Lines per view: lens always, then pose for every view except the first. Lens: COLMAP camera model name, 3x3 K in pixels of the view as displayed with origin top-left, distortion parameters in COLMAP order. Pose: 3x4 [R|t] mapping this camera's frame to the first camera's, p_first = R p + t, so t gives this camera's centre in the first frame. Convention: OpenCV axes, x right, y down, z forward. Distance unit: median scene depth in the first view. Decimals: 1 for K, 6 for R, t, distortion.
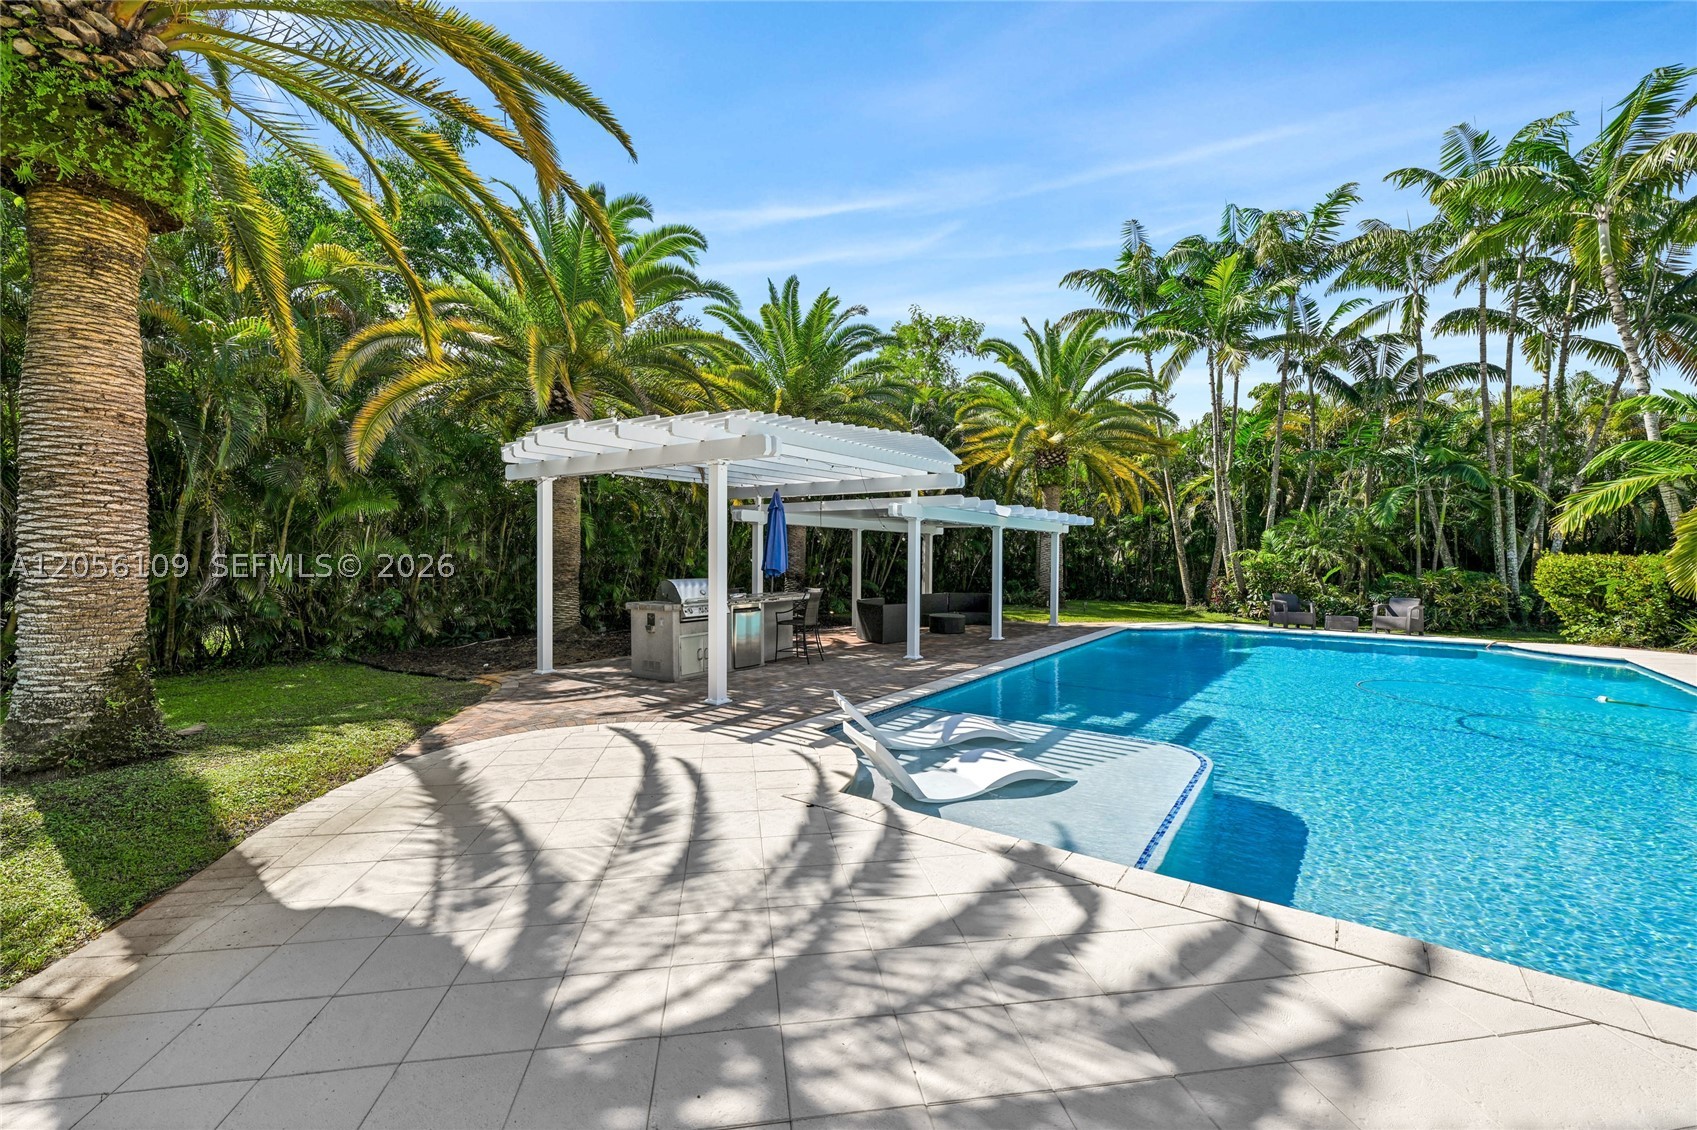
lens RADIAL K [[685.5, 0, 845.3], [0, 685.5, 560.7], [0, 0, 1]] dist [-0.000595, 0.000372]
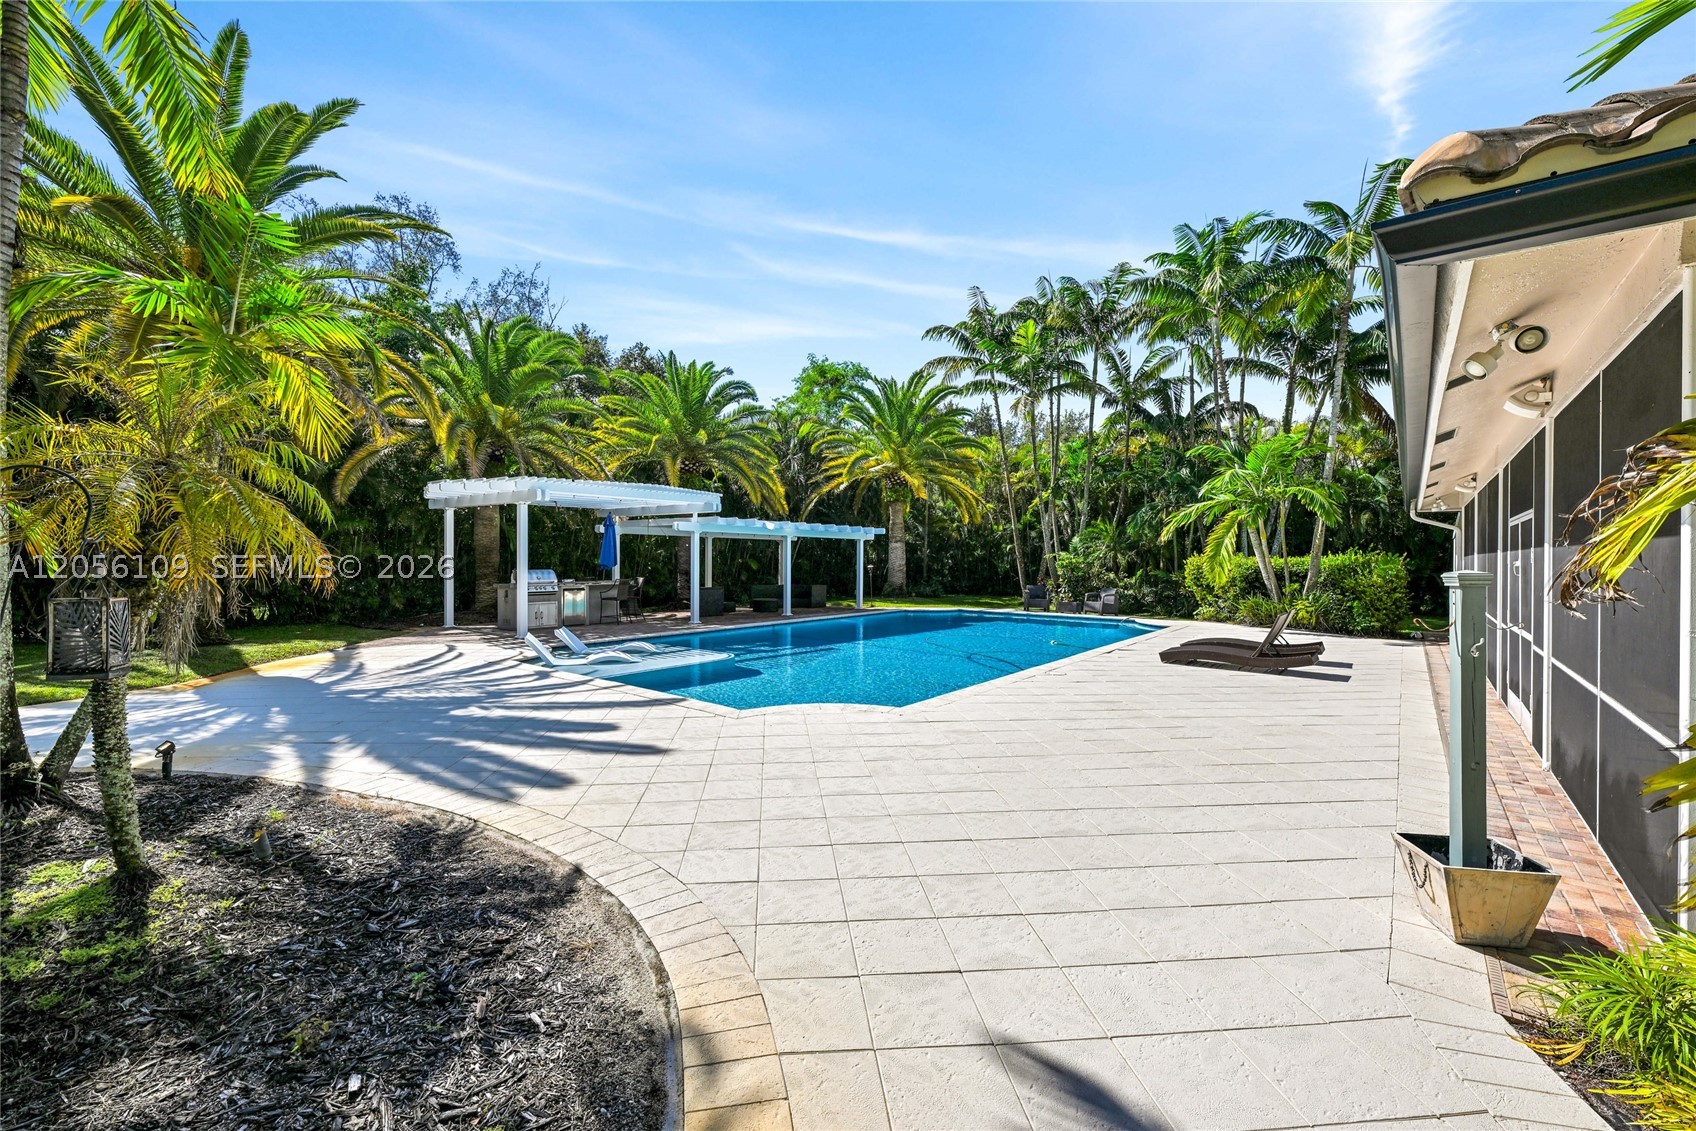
lens RADIAL K [[685.1, 0, 843.8], [0, 685.1, 560.4], [0, 0, 1]] dist [-0.000595, 0.000372]
pose [[0.998448, 0.001165, -0.055685, 0.500601], [-0.001476, 0.999984, -0.005543, 0.010512], [0.055678, 0.005616, 0.998433, -0.488736]]
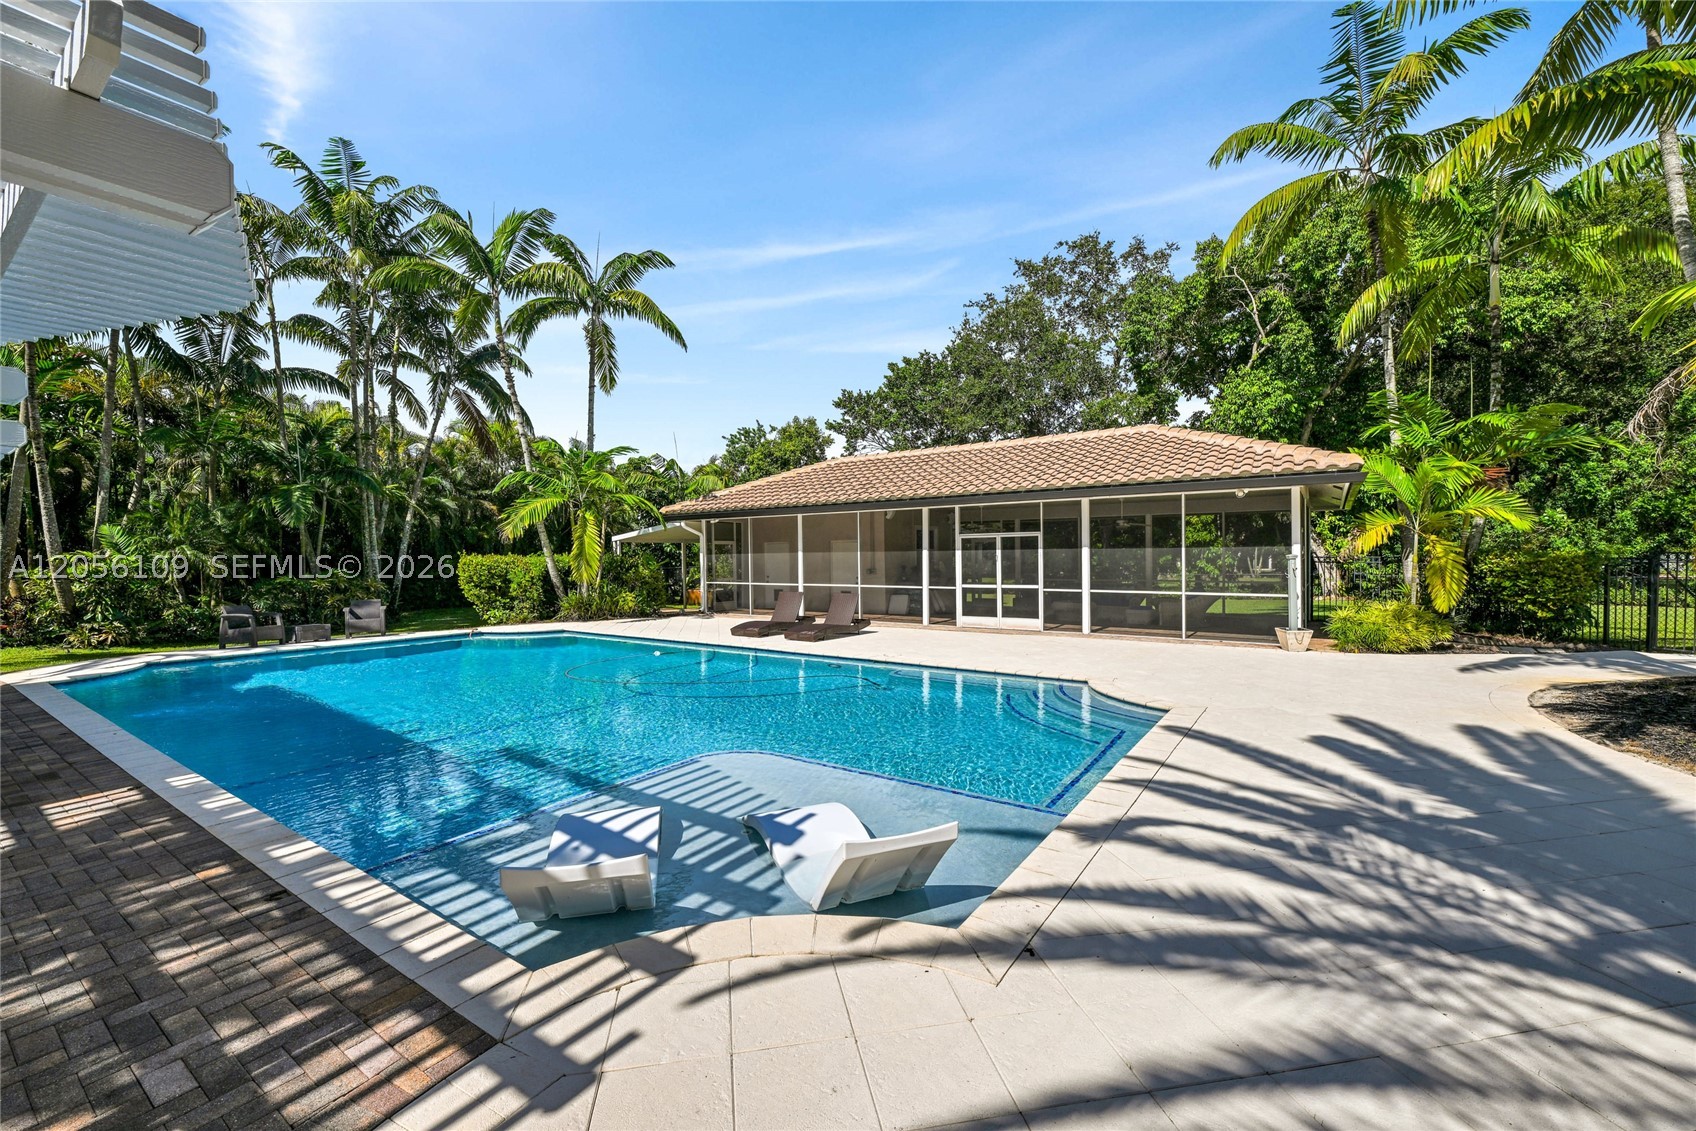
lens RADIAL K [[685.1, 0, 838.4], [0, 685.1, 563.9], [0, 0, 1]] dist [-0.000595, 0.000372]
pose [[-0.008094, -0.017717, 0.999810, -0.230499], [0.018048, 0.999678, 0.017860, -0.003535], [-0.999804, 0.018189, -0.007772, 0.409389]]
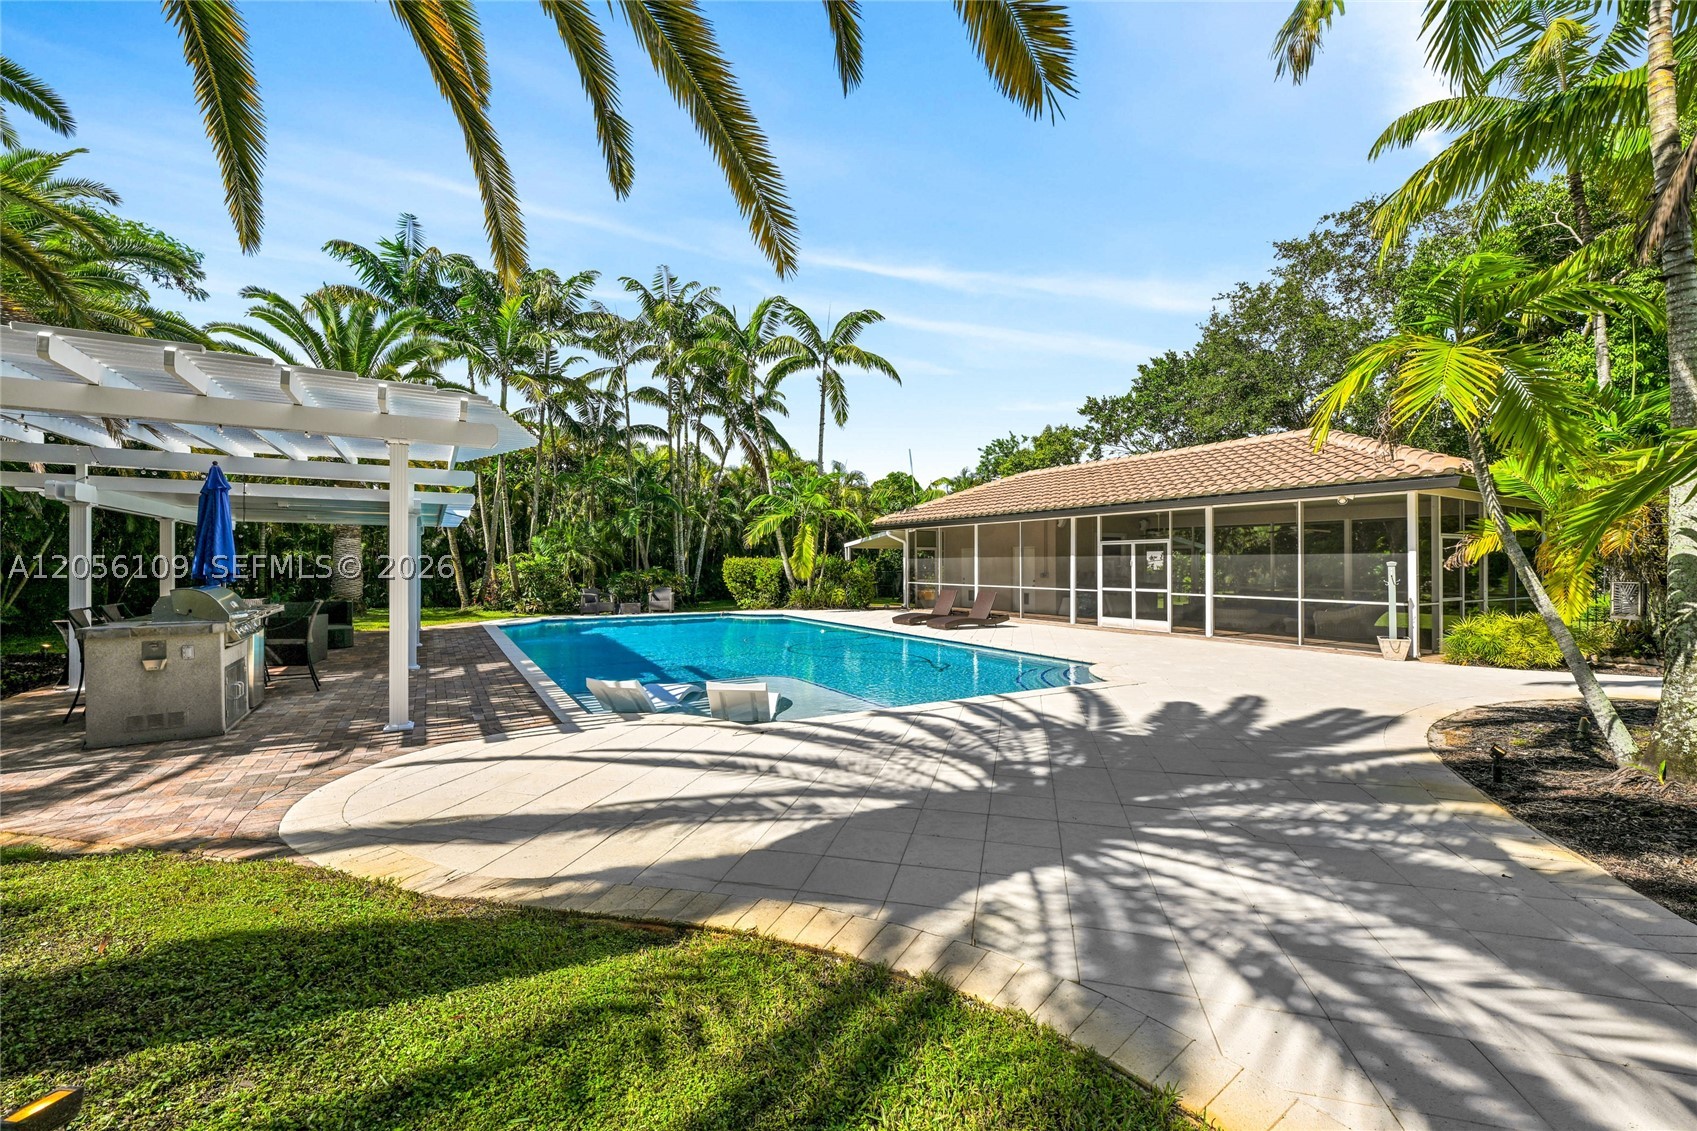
lens RADIAL K [[685.5, 0, 835.1], [0, 685.5, 558.8], [0, 0, 1]] dist [-0.000595, 0.000372]
pose [[0.411603, 0.000878, 0.911363, -0.436036], [0.008640, 0.999951, -0.004865, 0.005381], [-0.911322, 0.009877, 0.411575, 0.102178]]
